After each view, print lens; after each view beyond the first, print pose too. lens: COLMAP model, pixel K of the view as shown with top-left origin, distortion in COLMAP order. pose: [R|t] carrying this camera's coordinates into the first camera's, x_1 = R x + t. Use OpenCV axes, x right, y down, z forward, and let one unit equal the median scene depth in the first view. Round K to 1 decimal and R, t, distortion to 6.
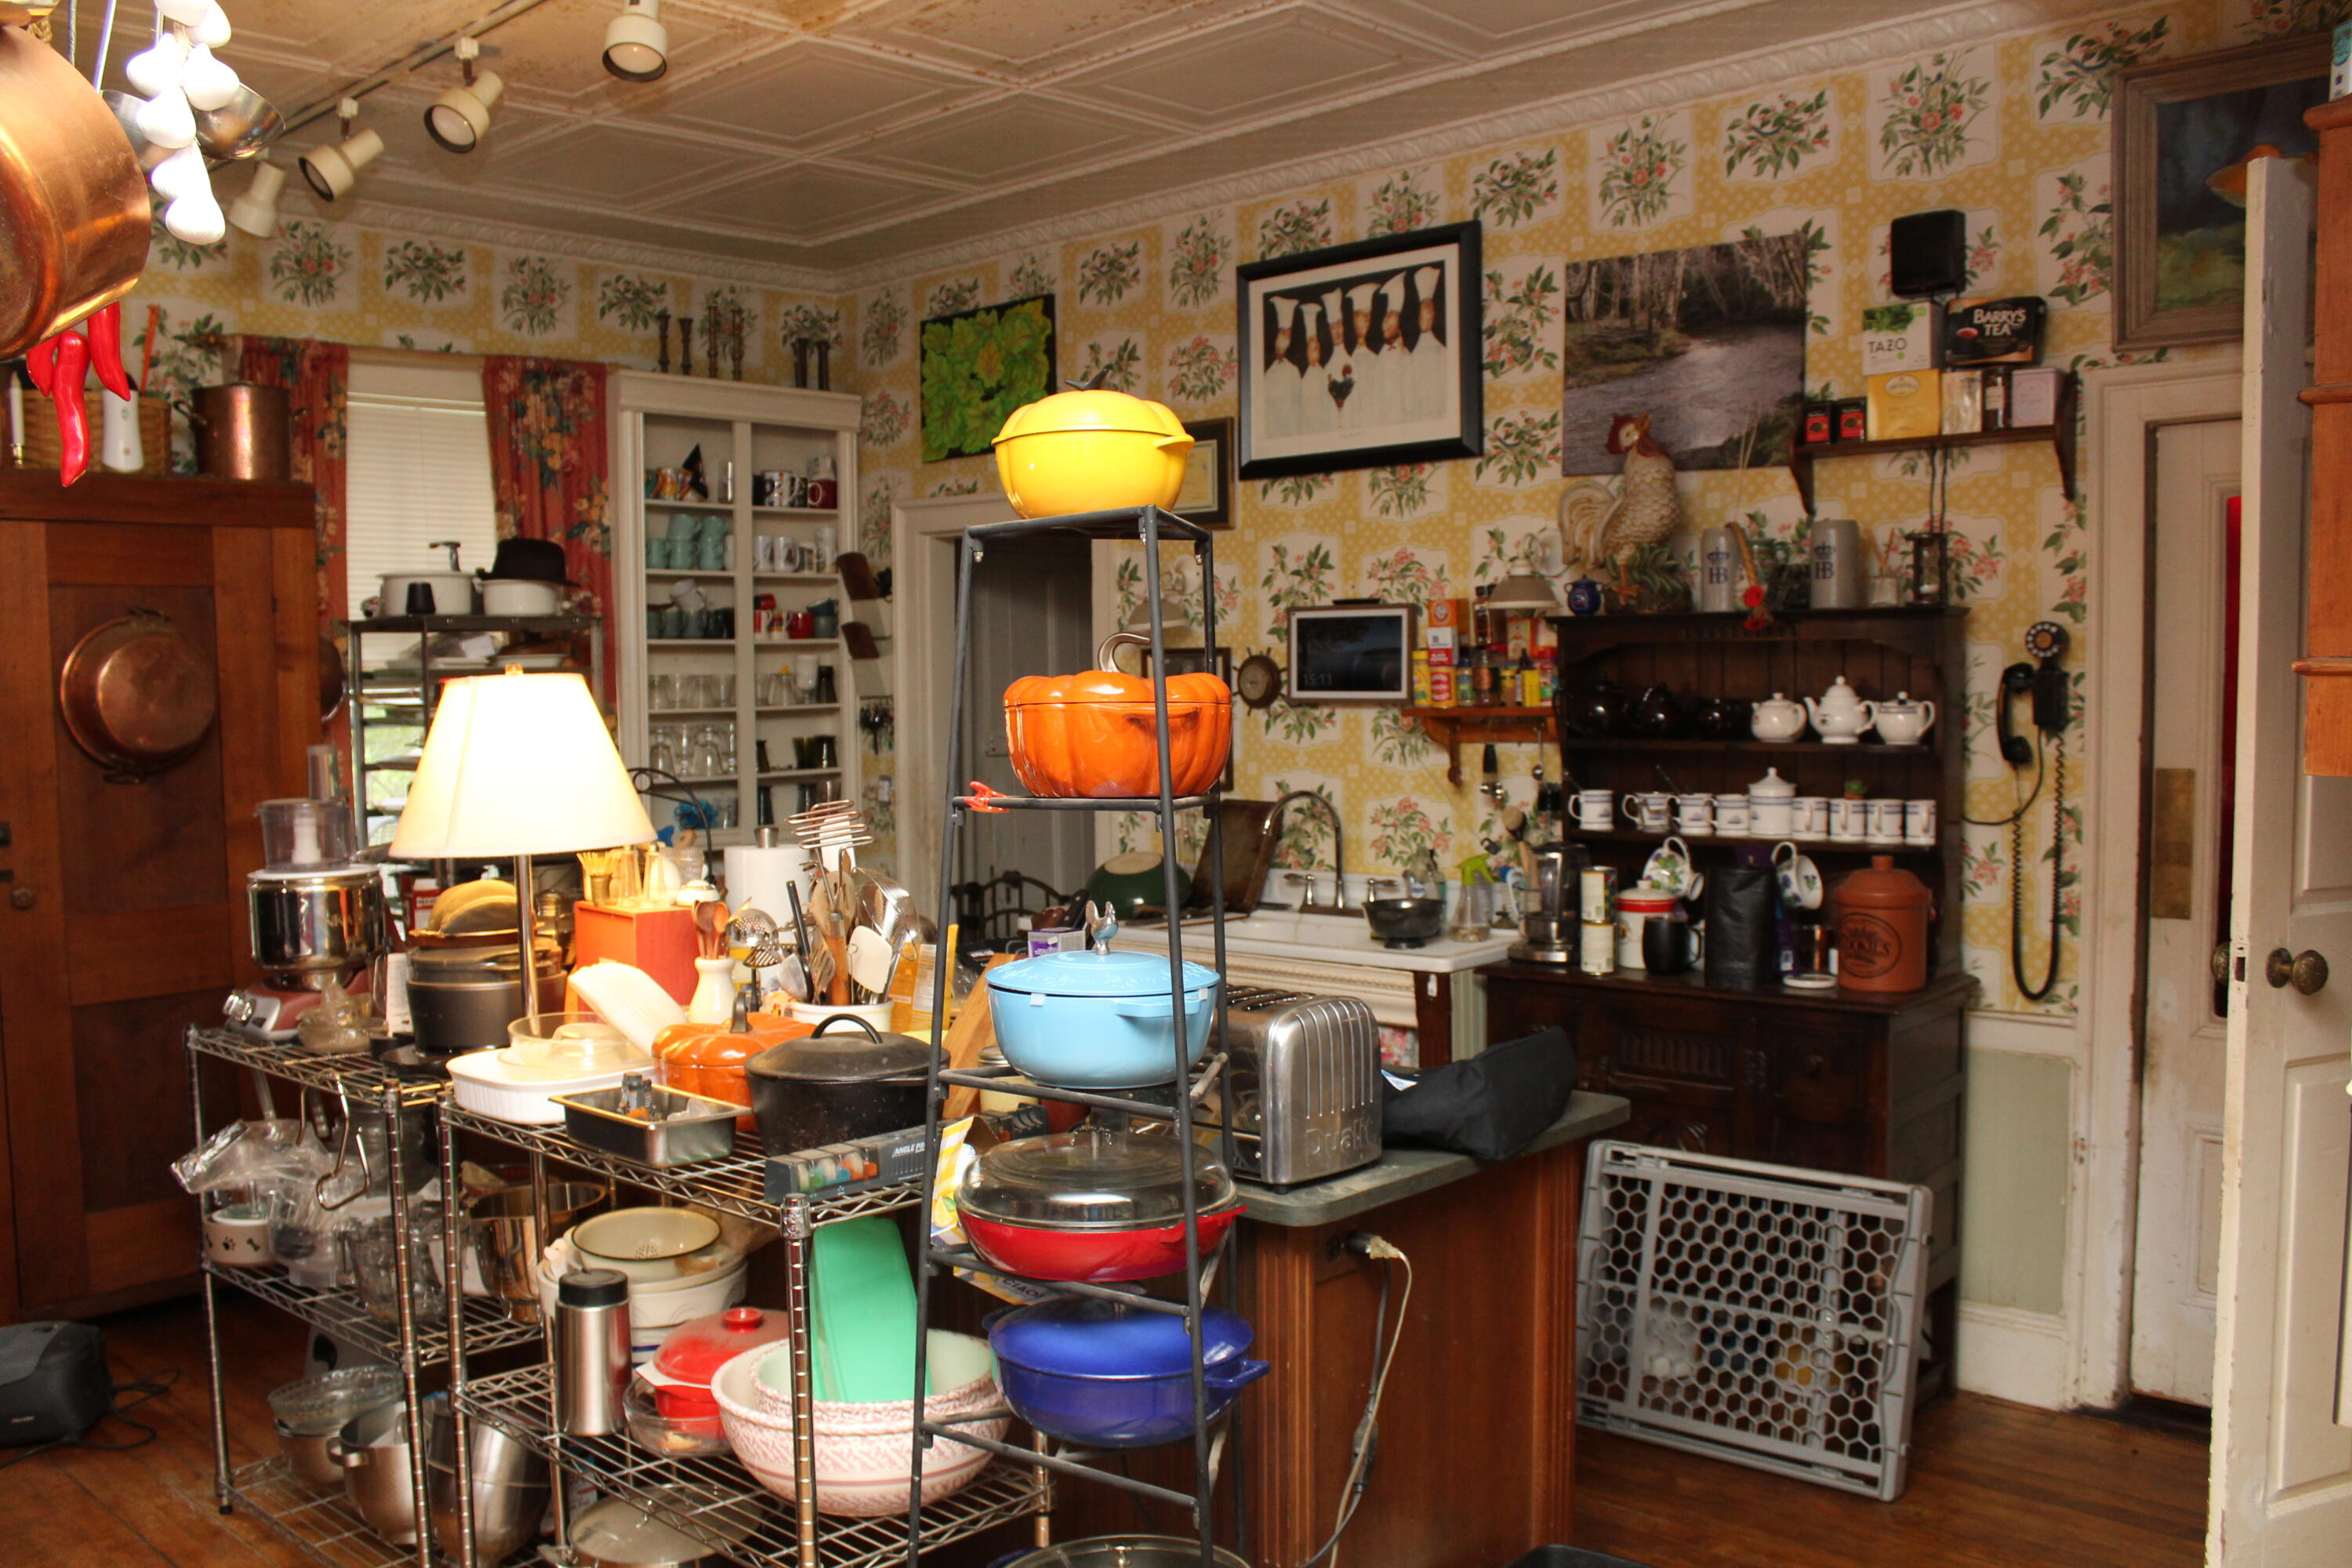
lens RADIAL K [[2028.3, 0, 1189.4], [0, 2028.3, 801.9], [0, 0, 1]] dist [-0.133678, 0.072972]
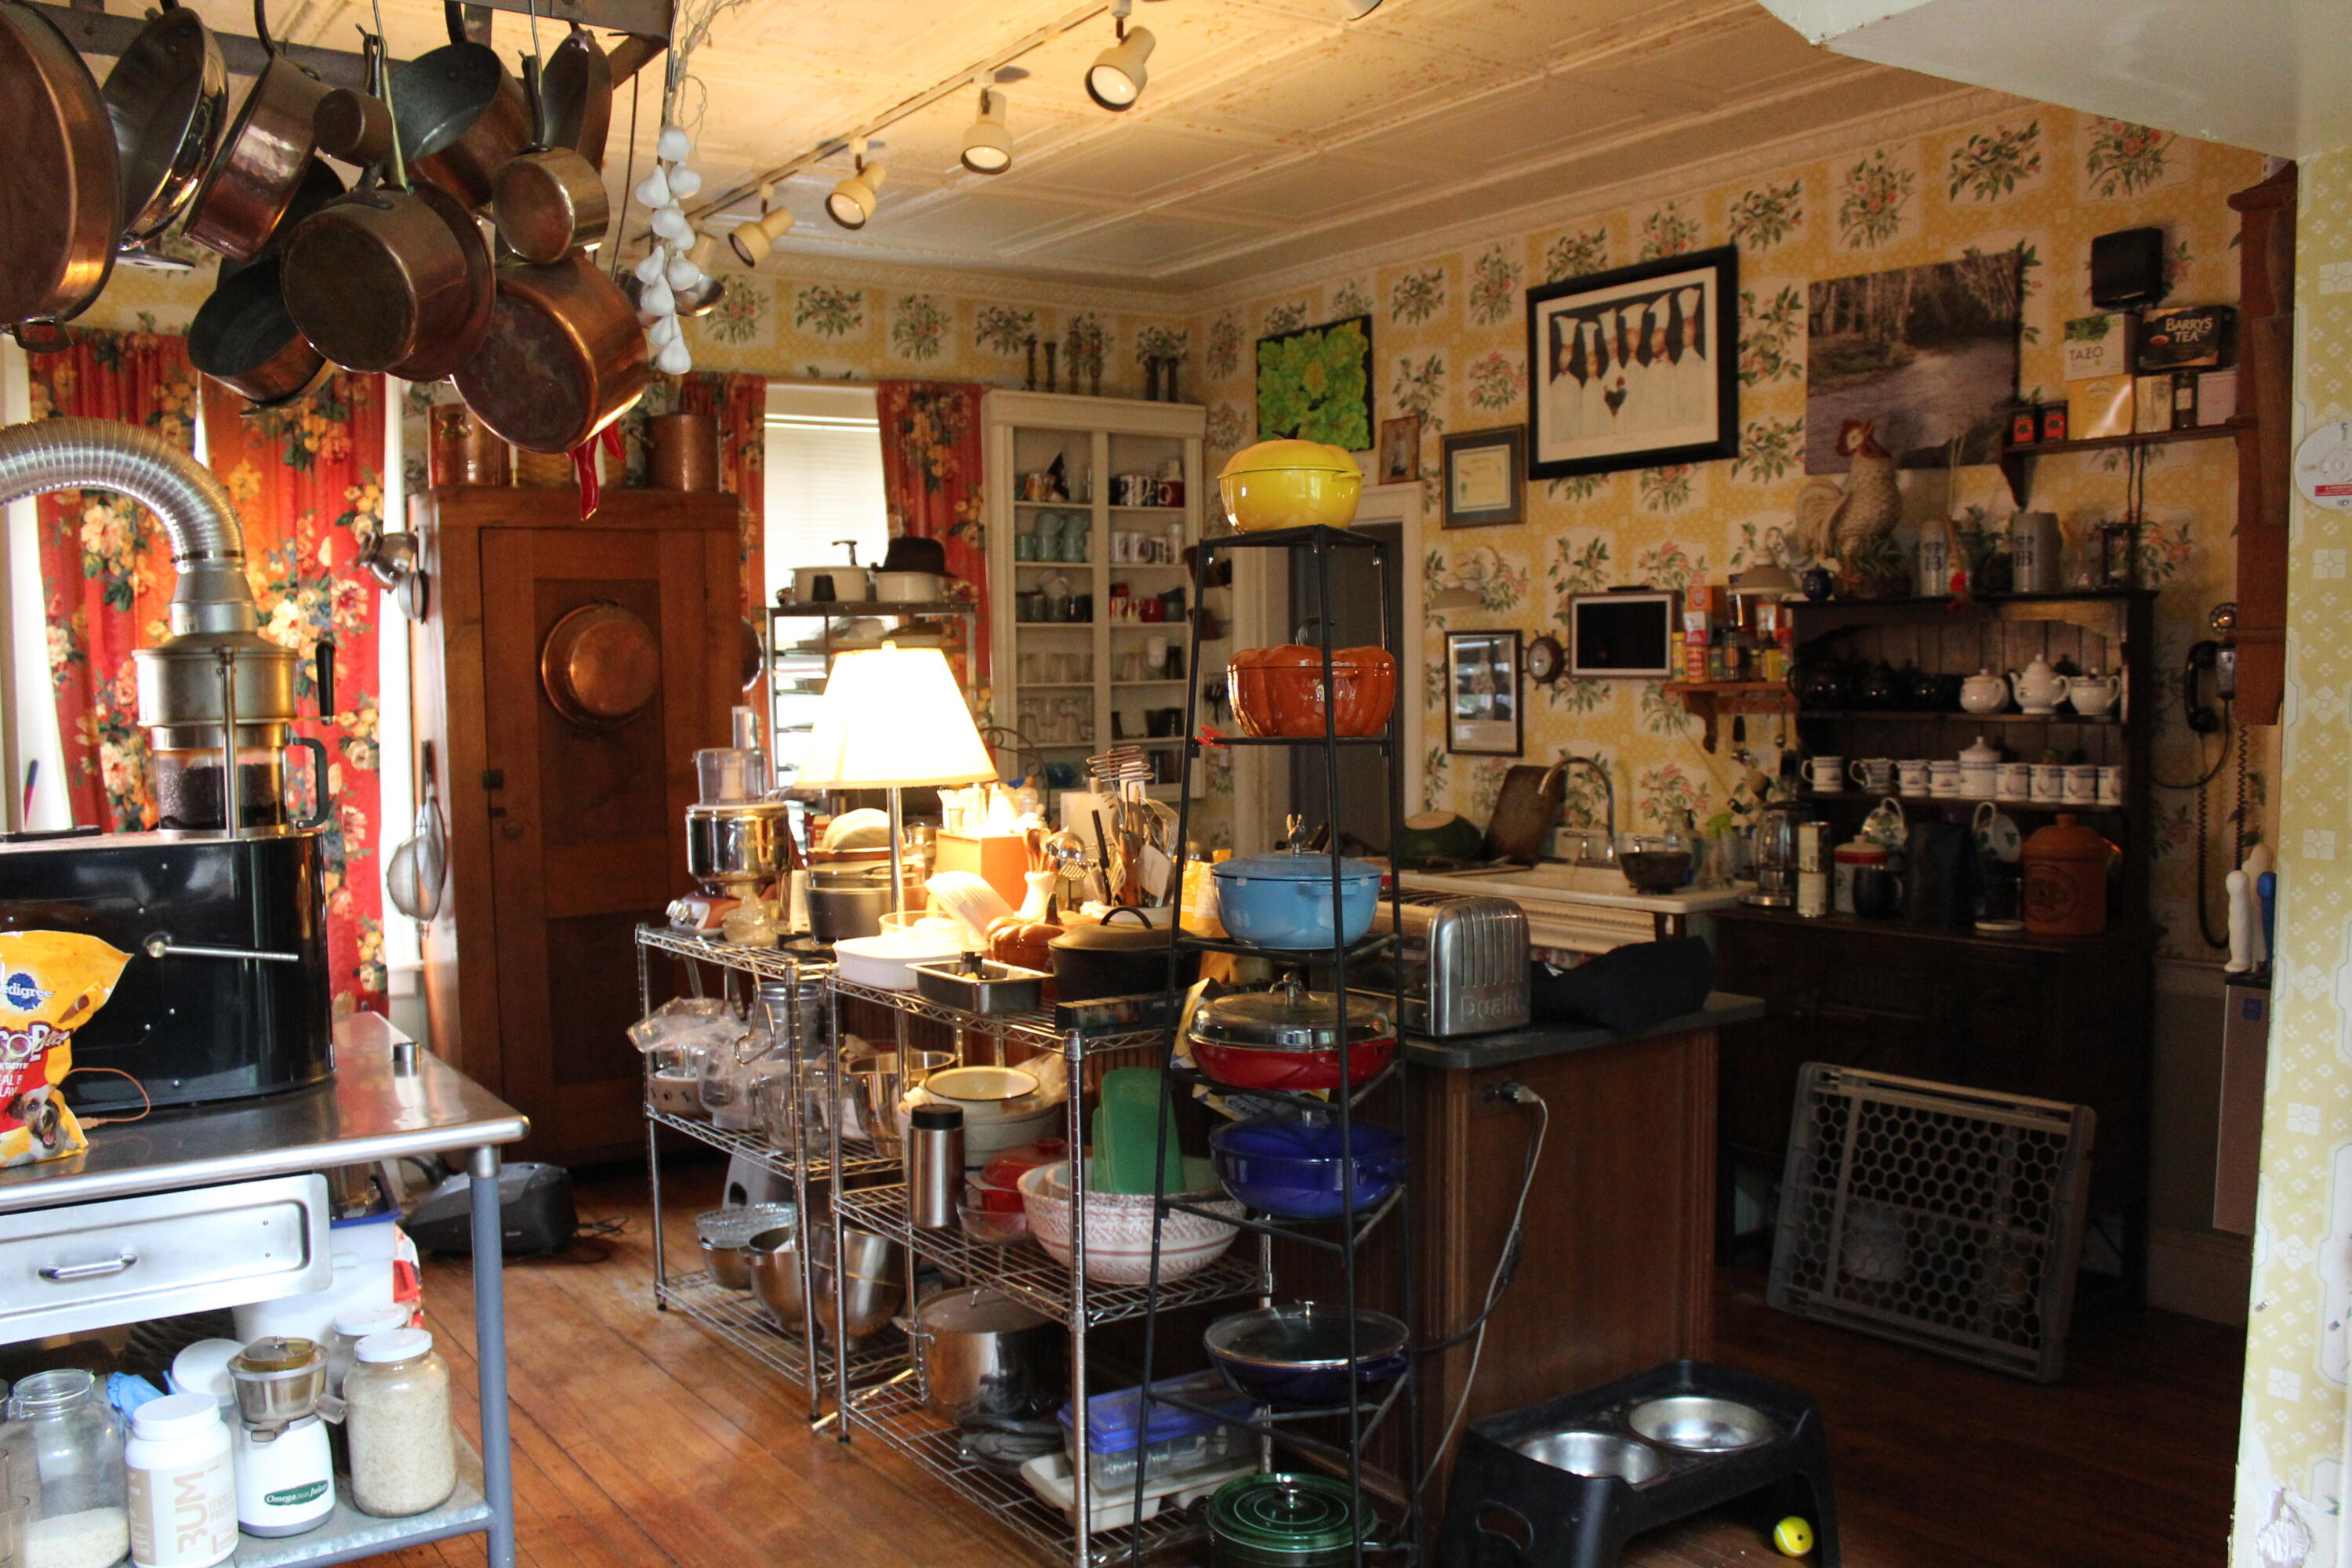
lens RADIAL K [[1967.4, 0, 1165.7], [0, 1967.4, 784.4], [0, 0, 1]] dist [-0.110450, 0.091809]
pose [[0.980278, 0.012116, -0.197253, 0.058709], [-0.011842, 0.999927, 0.002571, 0.012120], [0.197270, -0.000184, 0.980349, -0.138123]]
